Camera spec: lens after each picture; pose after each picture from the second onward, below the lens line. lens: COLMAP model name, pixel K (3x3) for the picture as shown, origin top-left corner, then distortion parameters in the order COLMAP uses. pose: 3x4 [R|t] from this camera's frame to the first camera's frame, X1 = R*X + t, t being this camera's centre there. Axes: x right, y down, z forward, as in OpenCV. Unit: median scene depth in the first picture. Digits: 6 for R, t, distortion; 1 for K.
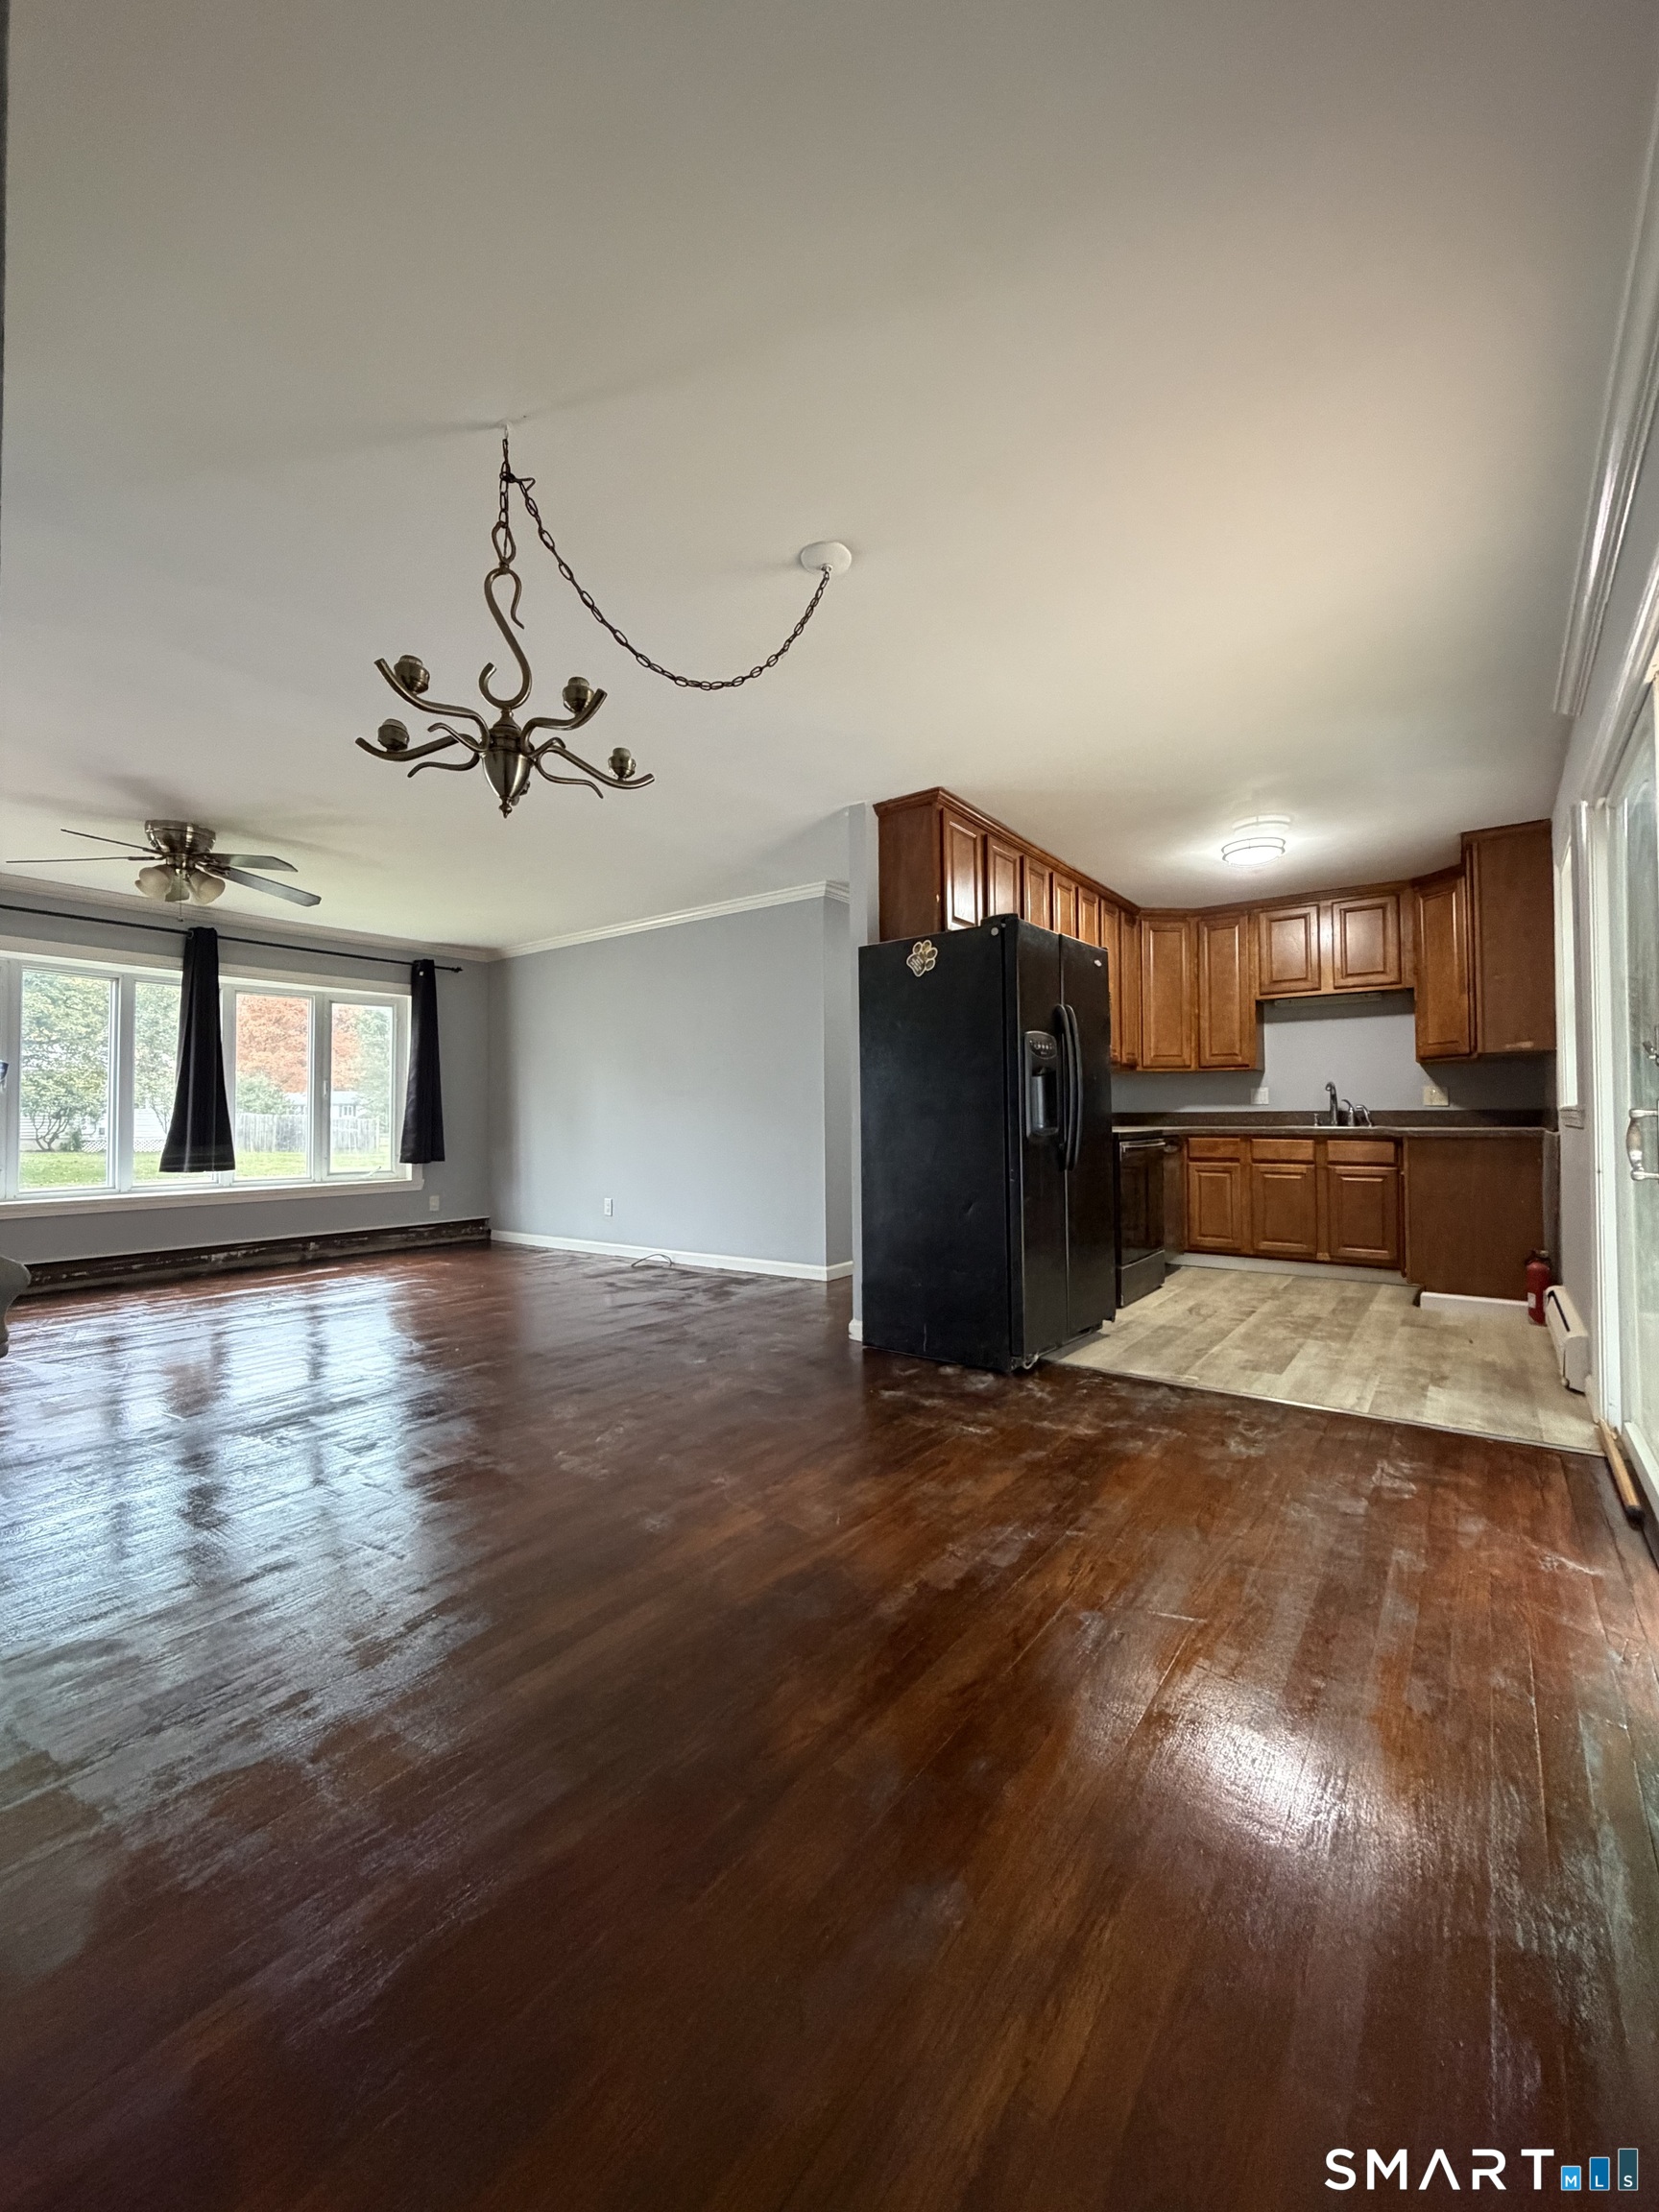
lens RADIAL K [[882.1, 0, 826.8], [0, 882.1, 1099.5], [0, 0, 1]] dist [-0.000534, 0.000088]
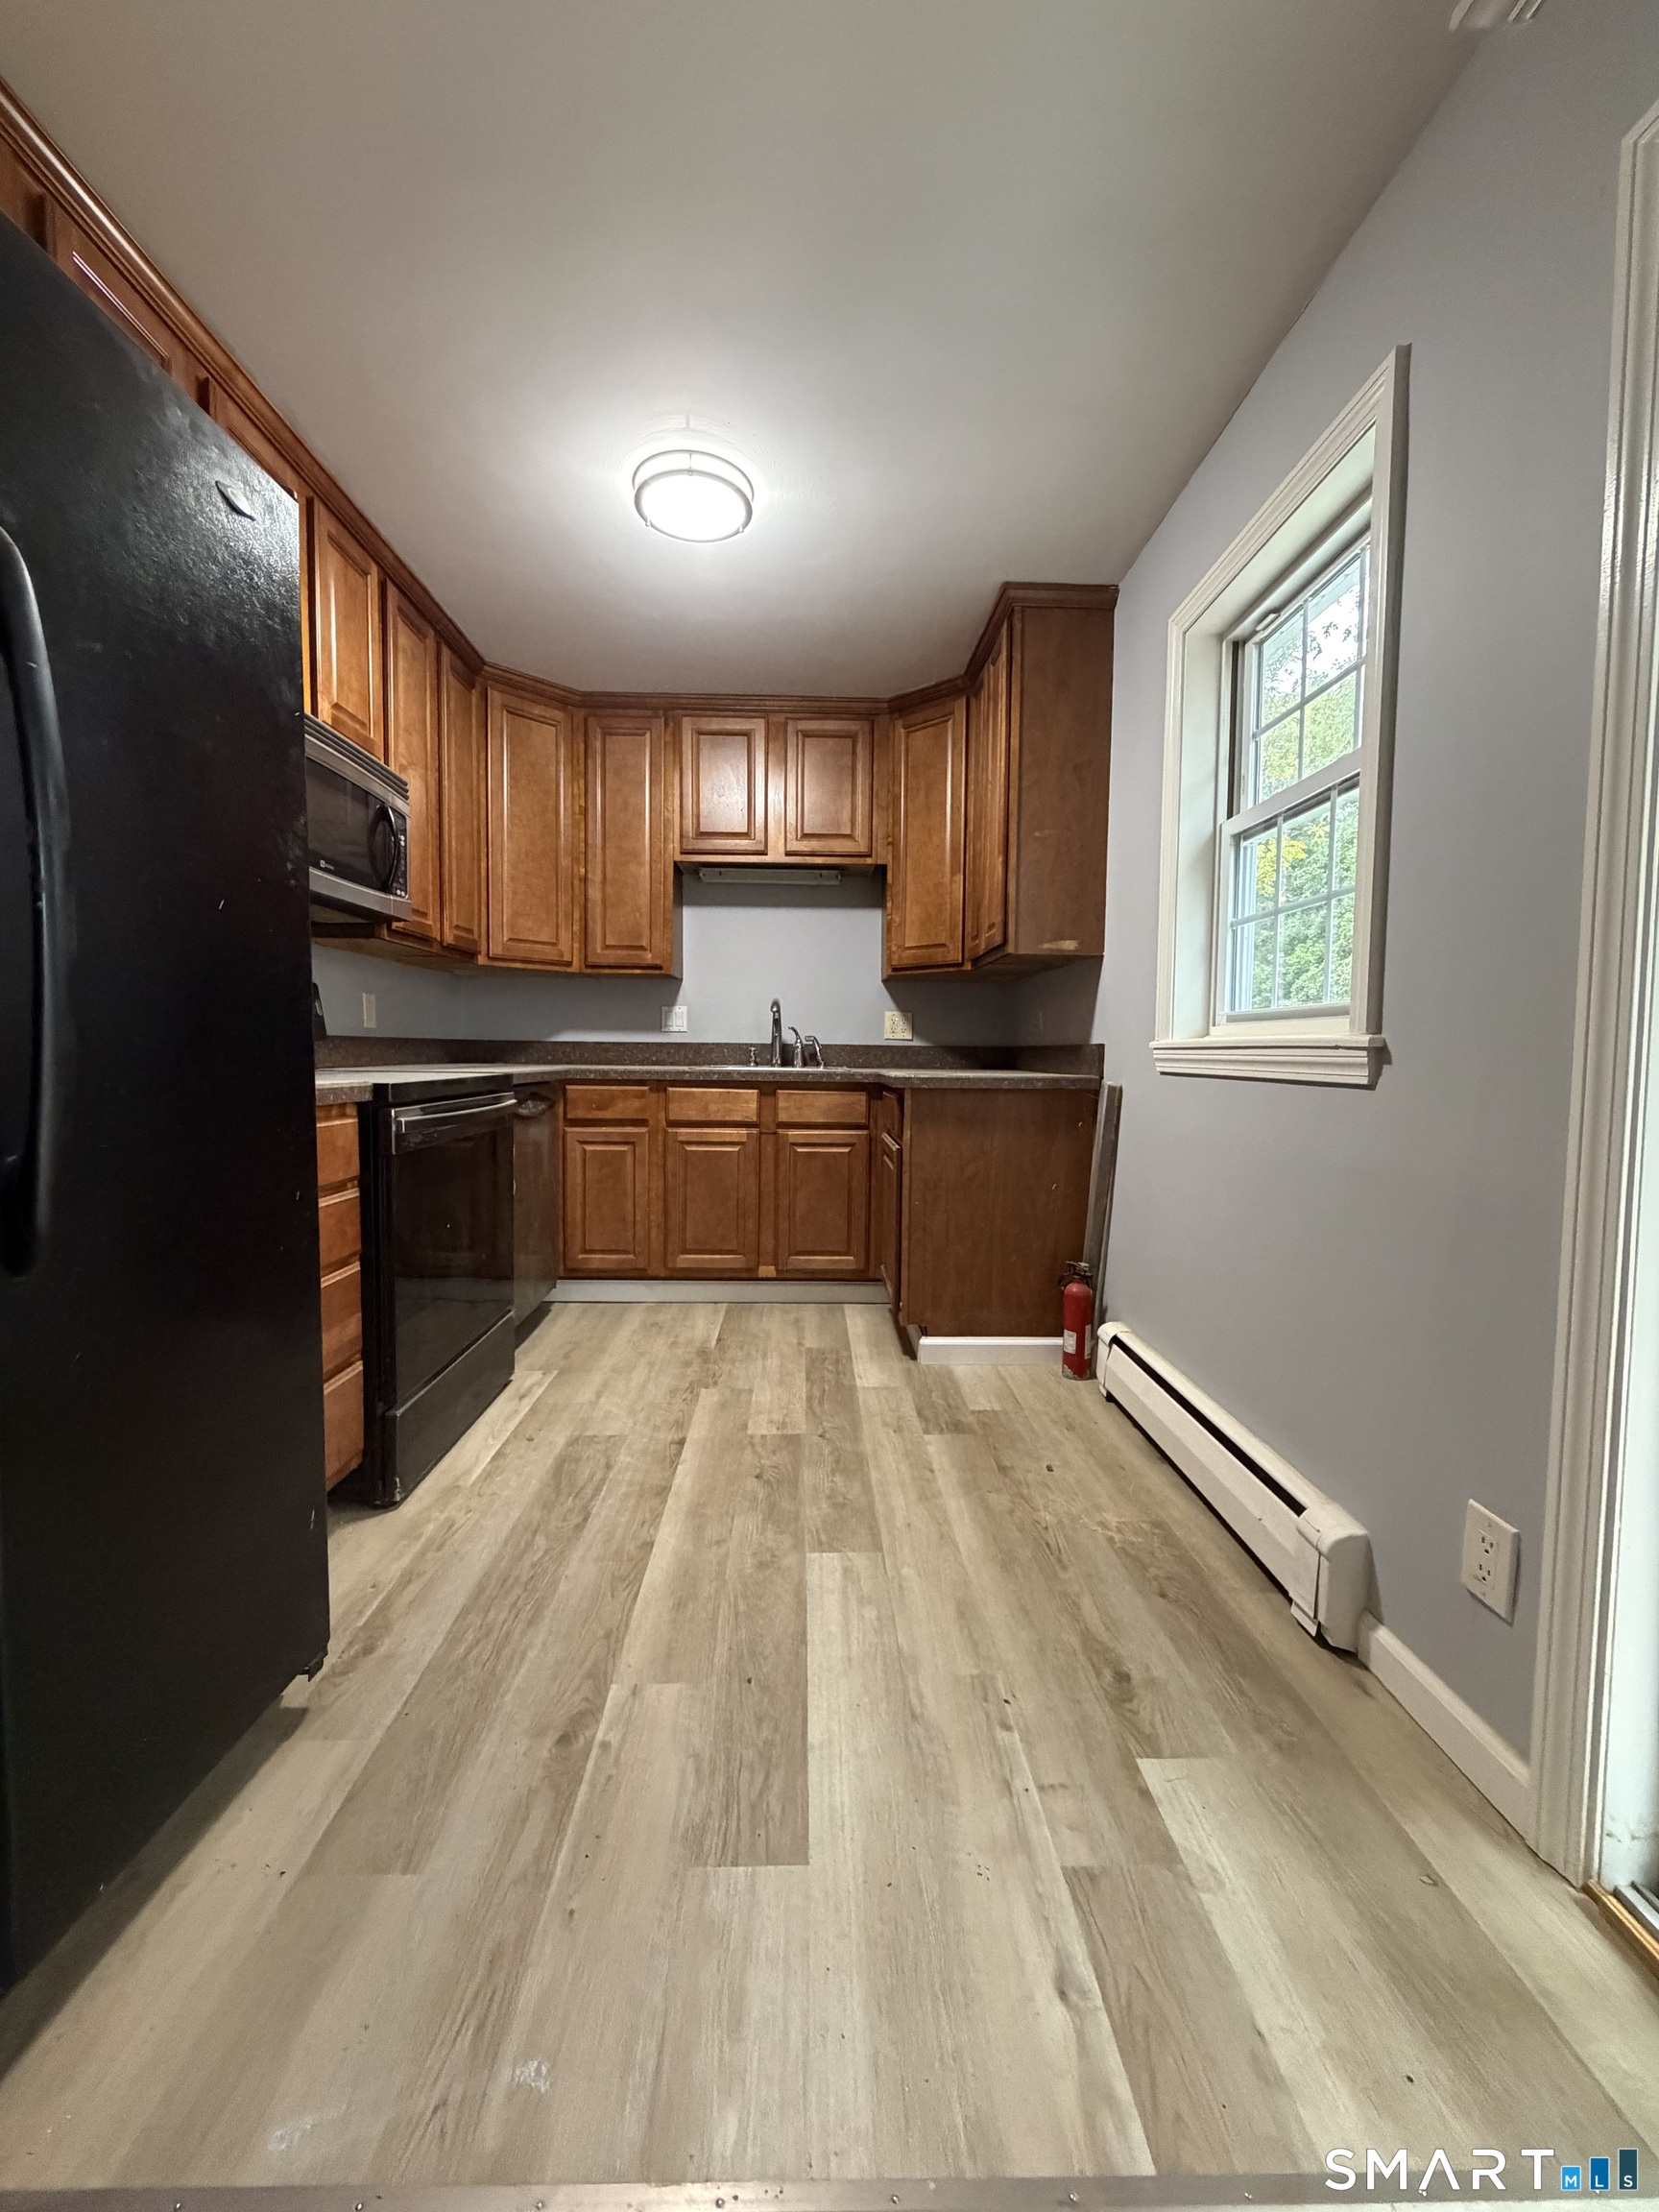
lens RADIAL K [[882.1, 0, 826.8], [0, 882.1, 1099.5], [0, 0, 1]] dist [-0.000534, 0.000088]
pose [[0.789131, -0.018435, 0.613949, 0.203514], [-0.029206, 0.997293, 0.067487, 0.009335], [-0.613531, -0.071187, 0.786456, 0.471588]]
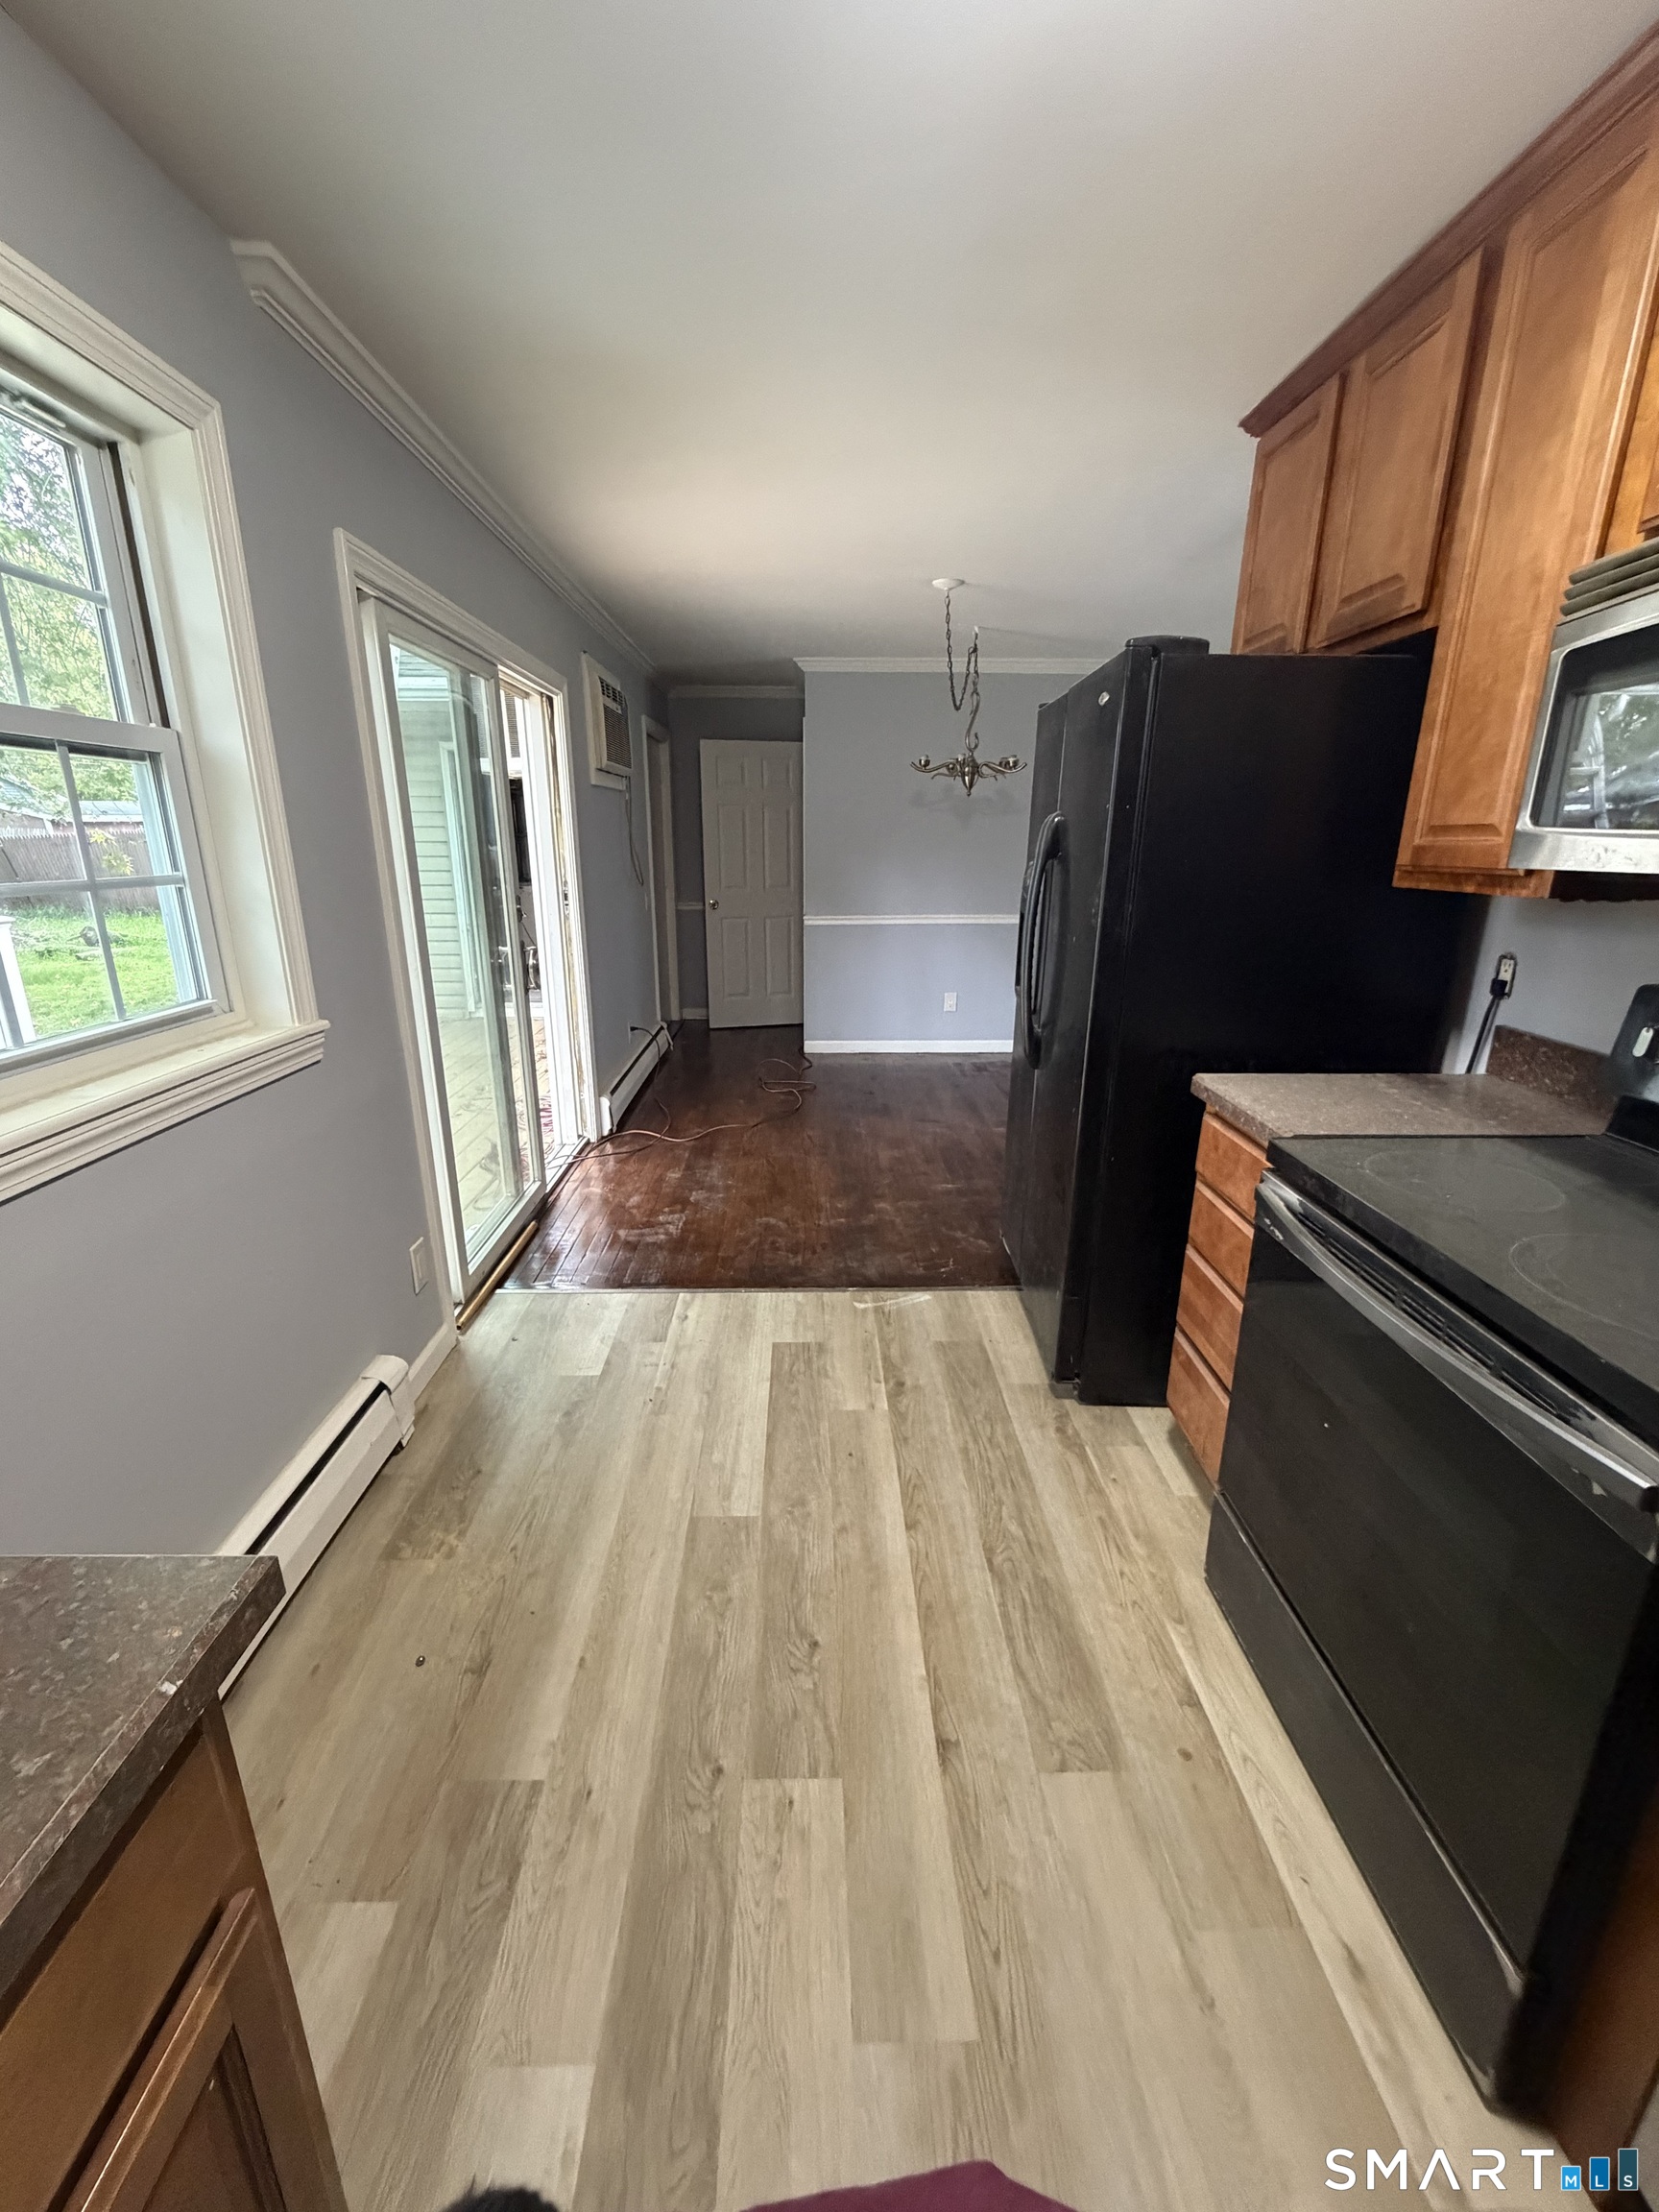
lens RADIAL K [[882.1, 0, 826.8], [0, 882.1, 1099.5], [0, 0, 1]] dist [-0.000534, 0.000088]
pose [[-0.791694, 0.174387, -0.585499, 0.545018], [0.012708, 0.962887, 0.269605, -0.055655], [0.610785, 0.206004, -0.764528, 0.963073]]
